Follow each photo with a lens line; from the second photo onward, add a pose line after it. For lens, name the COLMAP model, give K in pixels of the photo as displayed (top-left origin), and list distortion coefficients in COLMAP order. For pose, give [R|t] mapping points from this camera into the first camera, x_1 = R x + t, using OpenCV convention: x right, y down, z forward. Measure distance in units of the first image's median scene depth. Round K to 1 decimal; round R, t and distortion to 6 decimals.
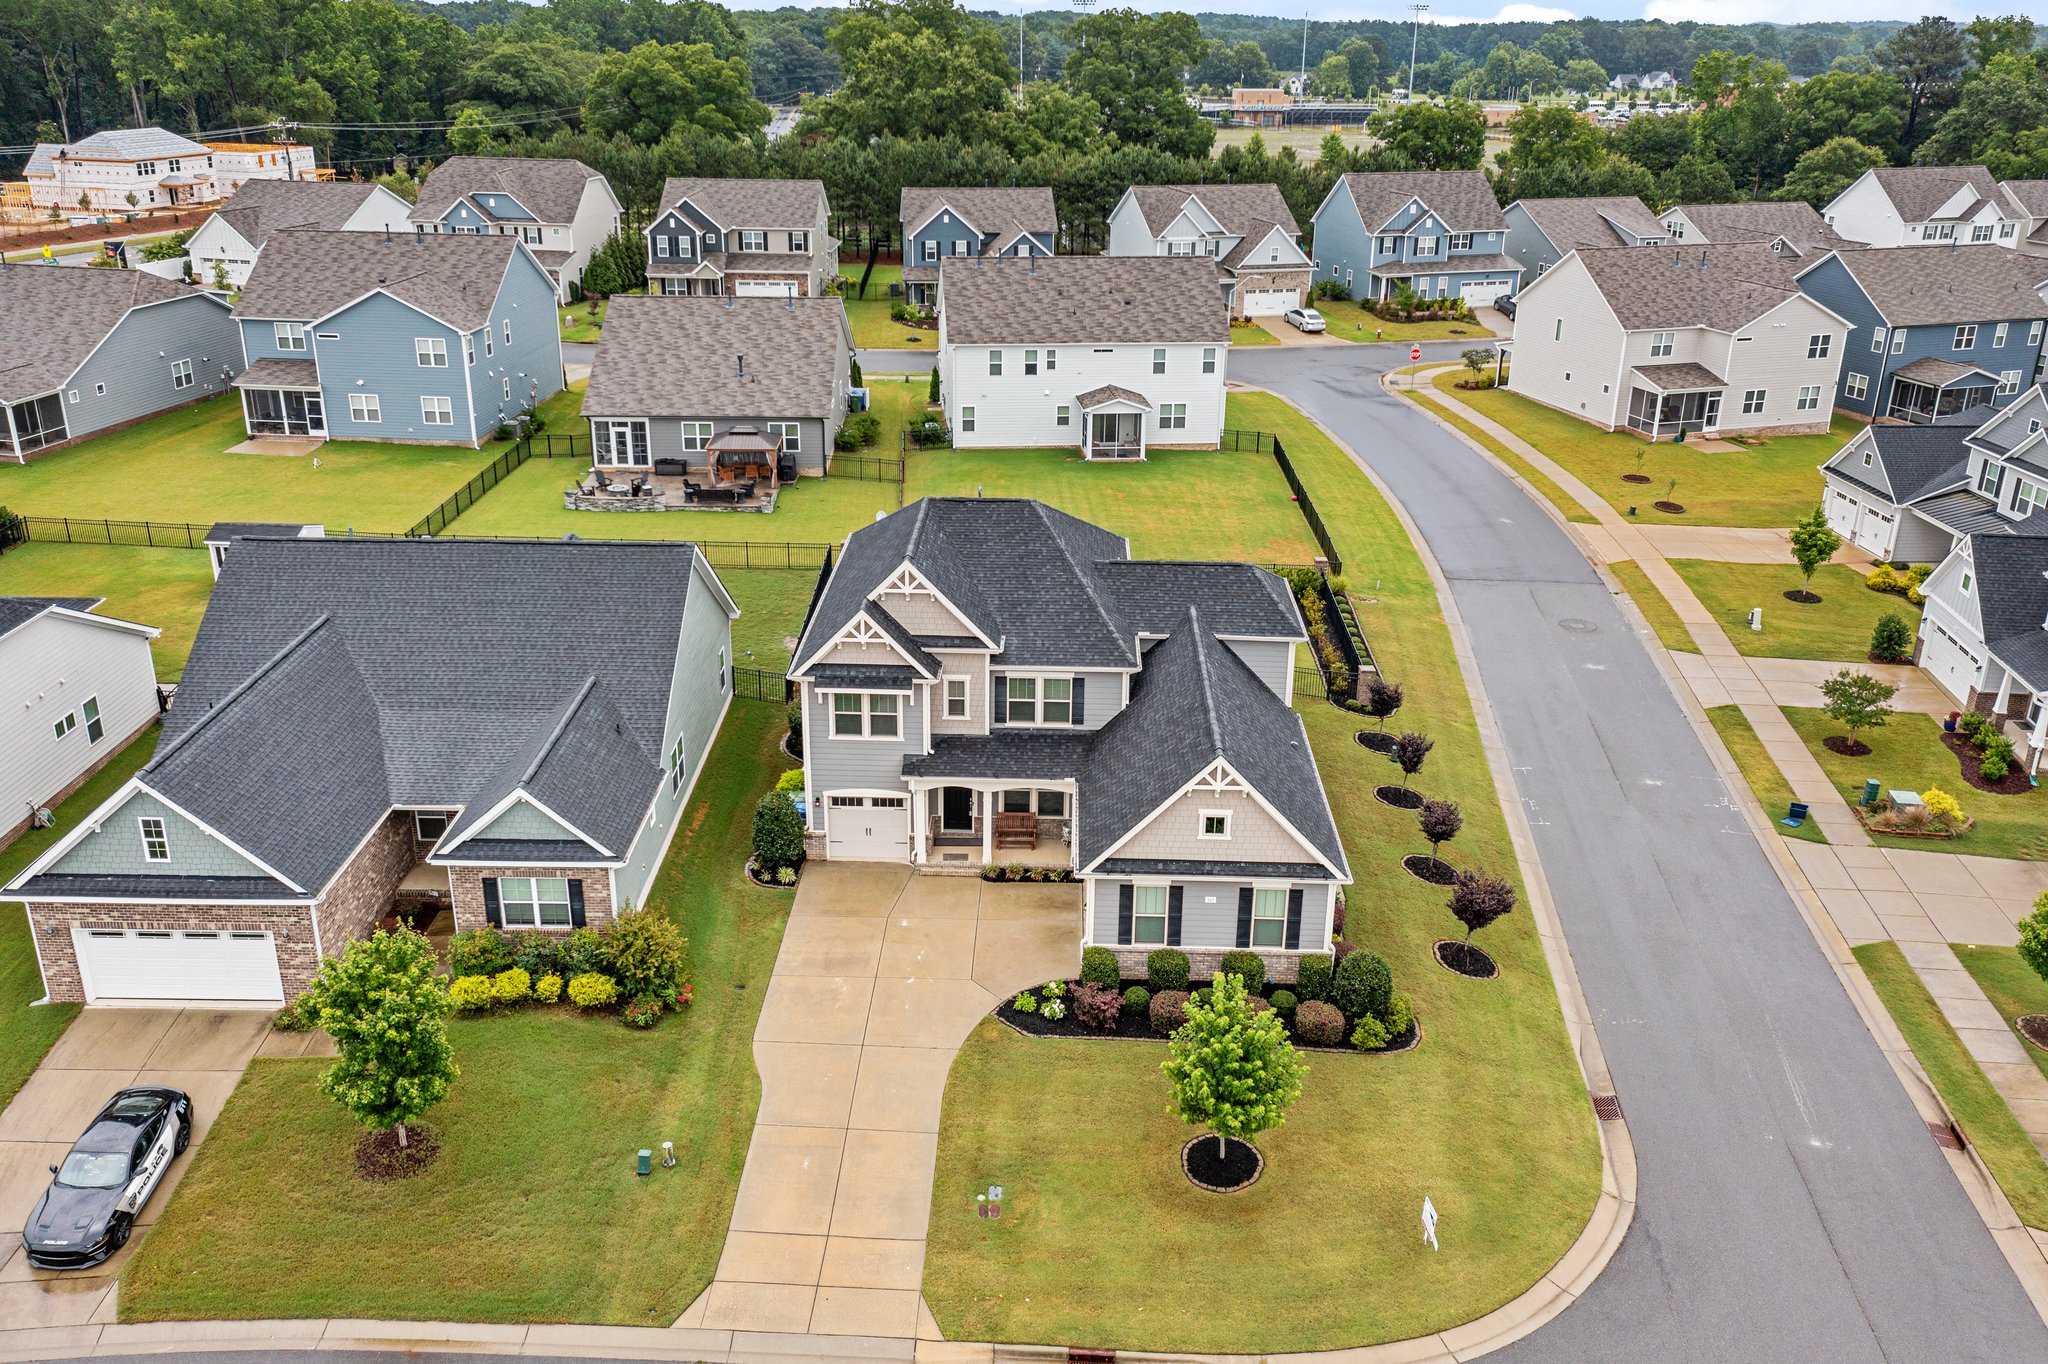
lens RADIAL K [[1649.5, 0, 1028.7], [0, 1649.5, 684.1], [0, 0, 1]] dist [0.000569, 0.010271]
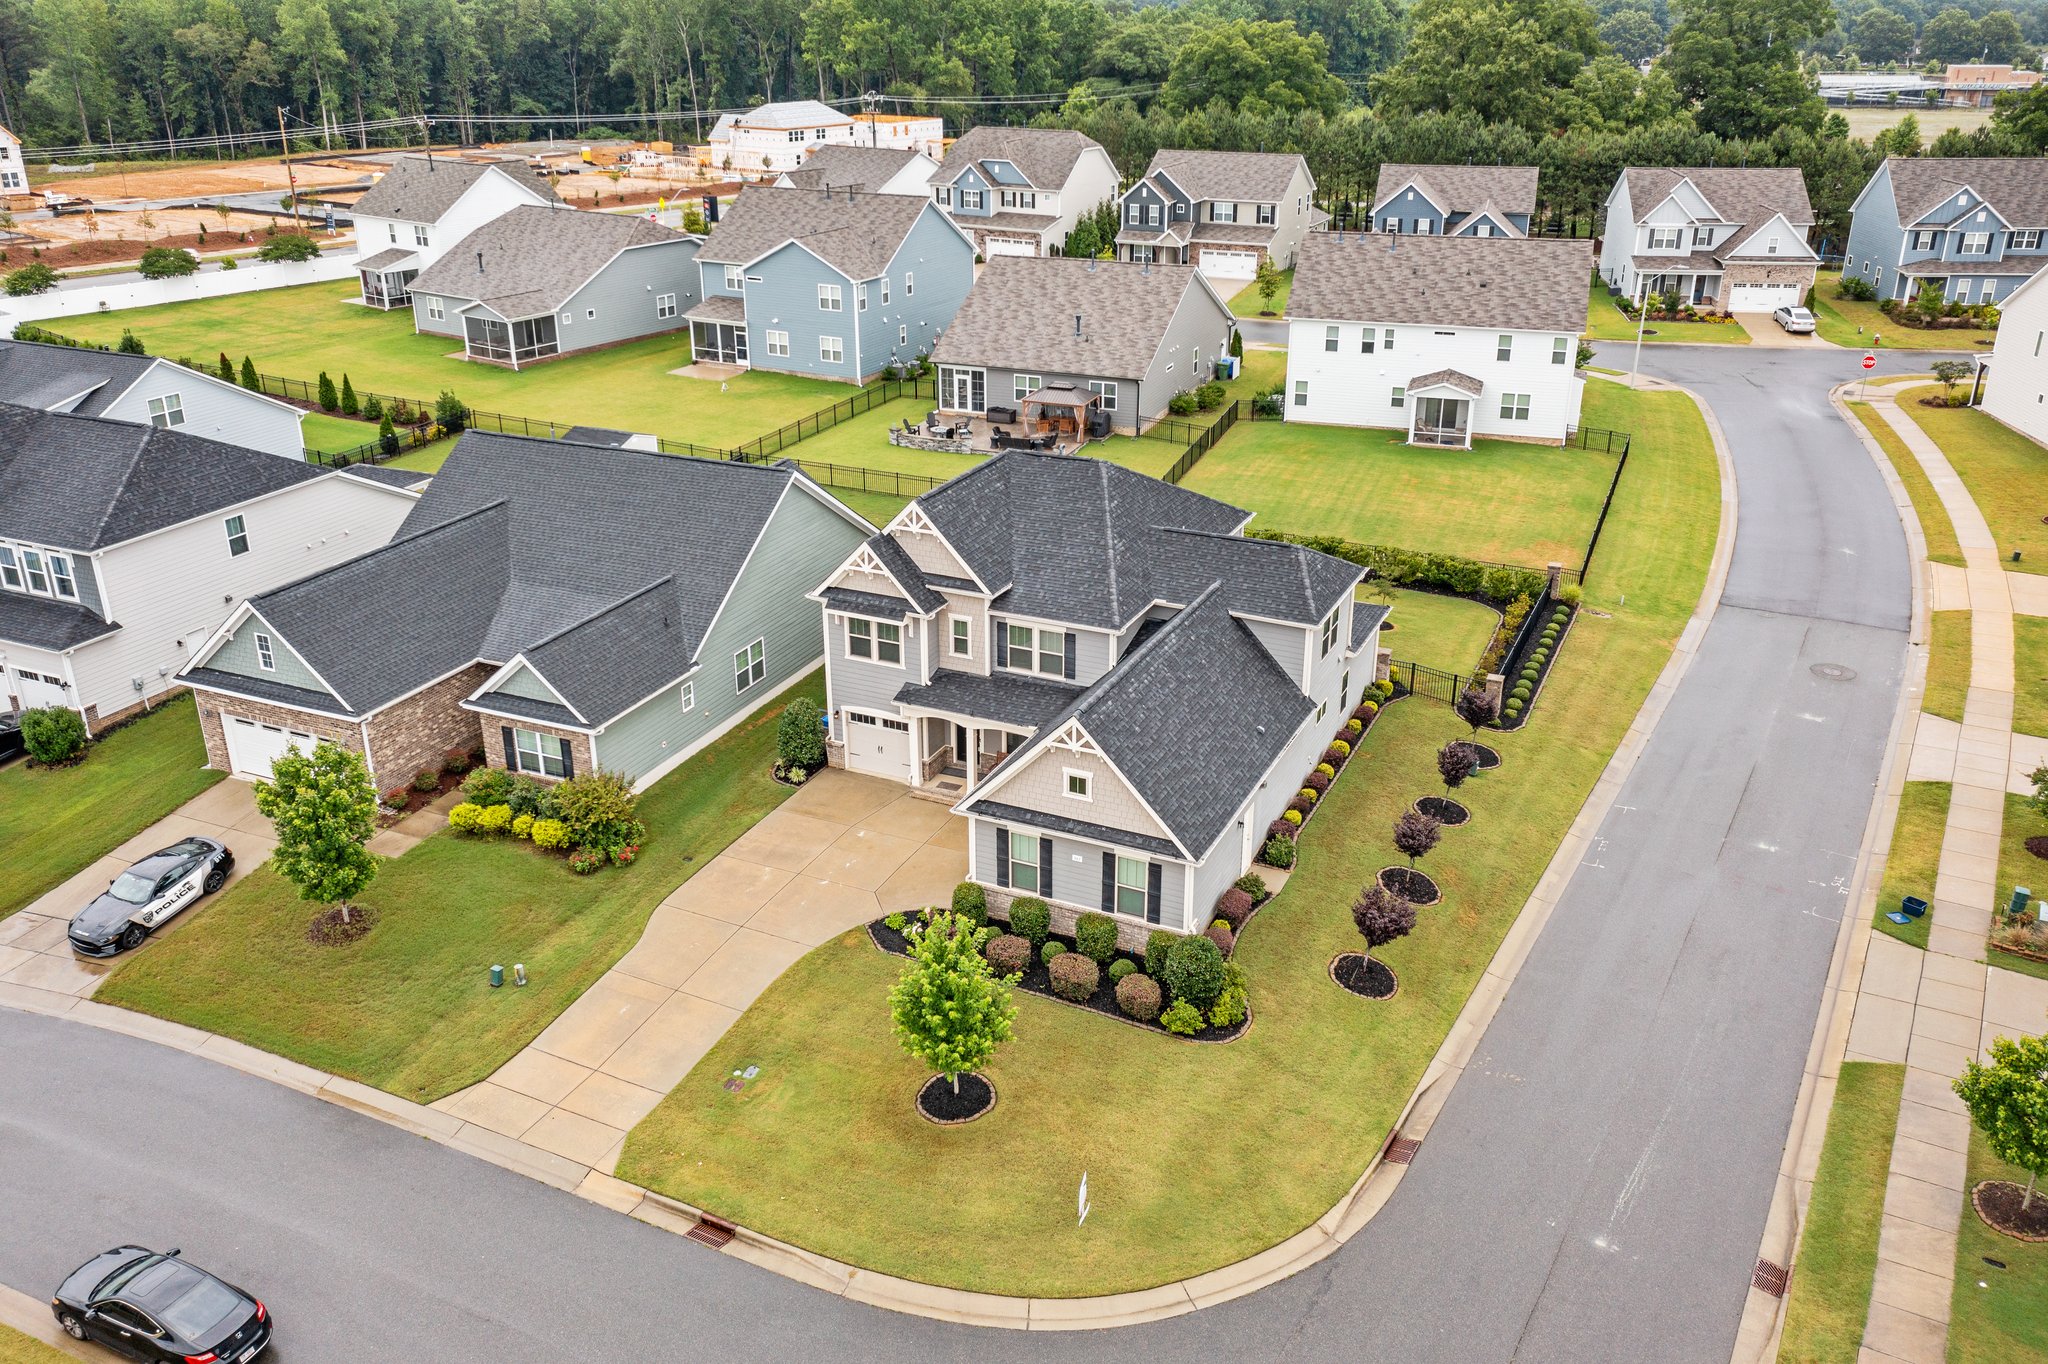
lens RADIAL K [[1610.3, 0, 1025.9], [0, 1610.3, 677.5], [0, 0, 1]] dist [-0.001001, 0.014796]
pose [[0.915725, 0.141921, -0.375908, 0.217887], [-0.136052, 0.989800, 0.042263, -0.008542], [0.378072, 0.012442, 0.925693, 0.033660]]
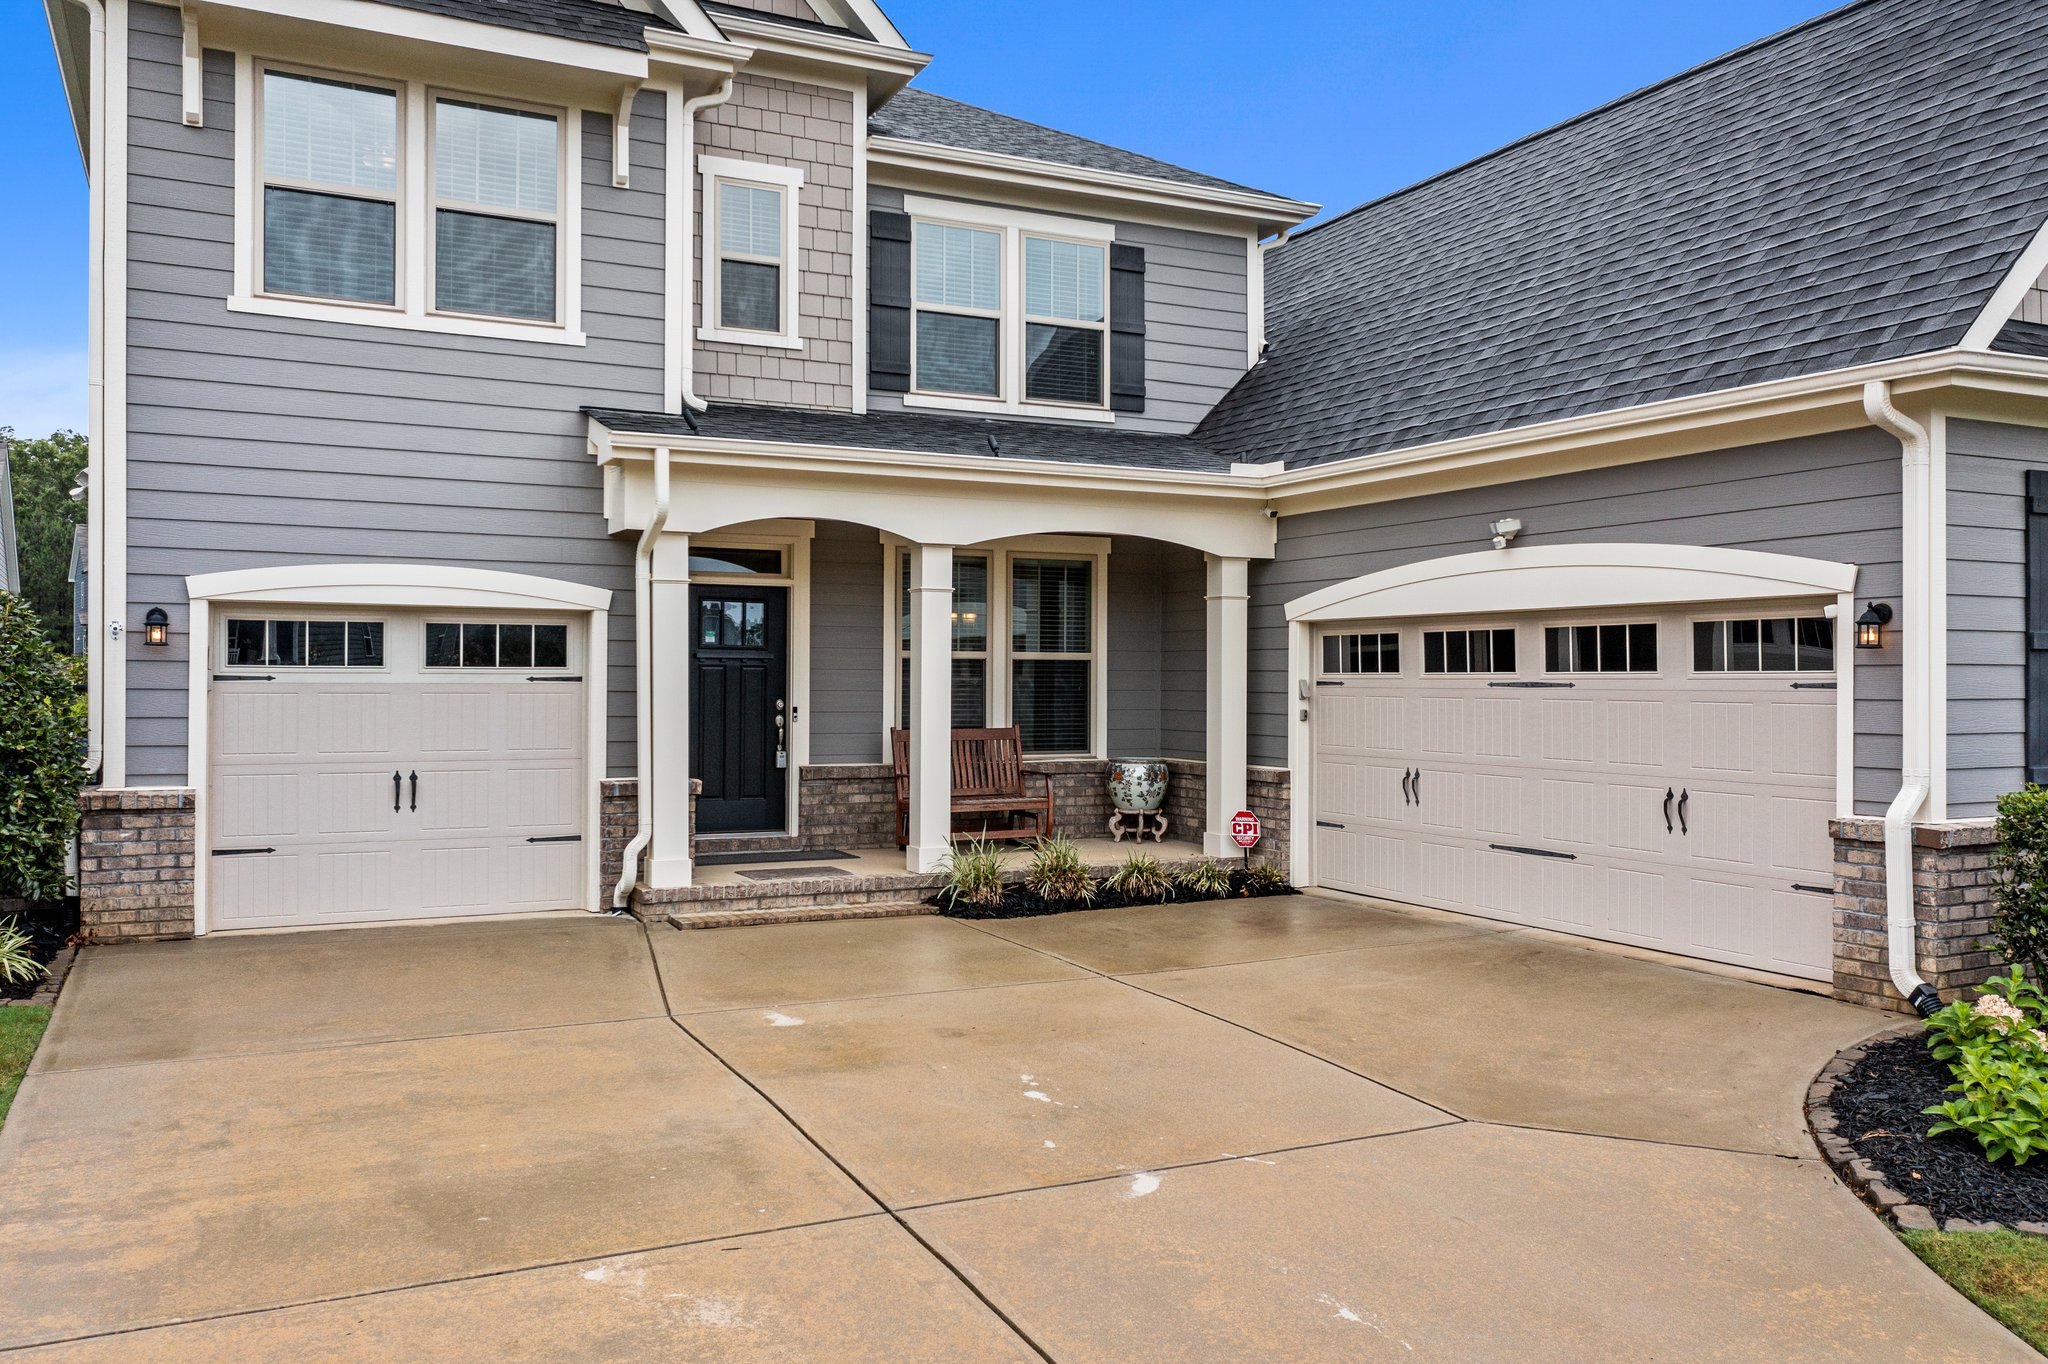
lens RADIAL K [[1615.0, 0, 1024.0], [0, 1615.0, 682.0], [0, 0, 1]] dist [0.004057, 0.005035]
pose [[0.882599, -0.010464, 0.470011, -0.072165], [0.182511, 0.928967, -0.322042, 0.092520], [-0.433255, 0.370016, 0.821814, 0.446314]]
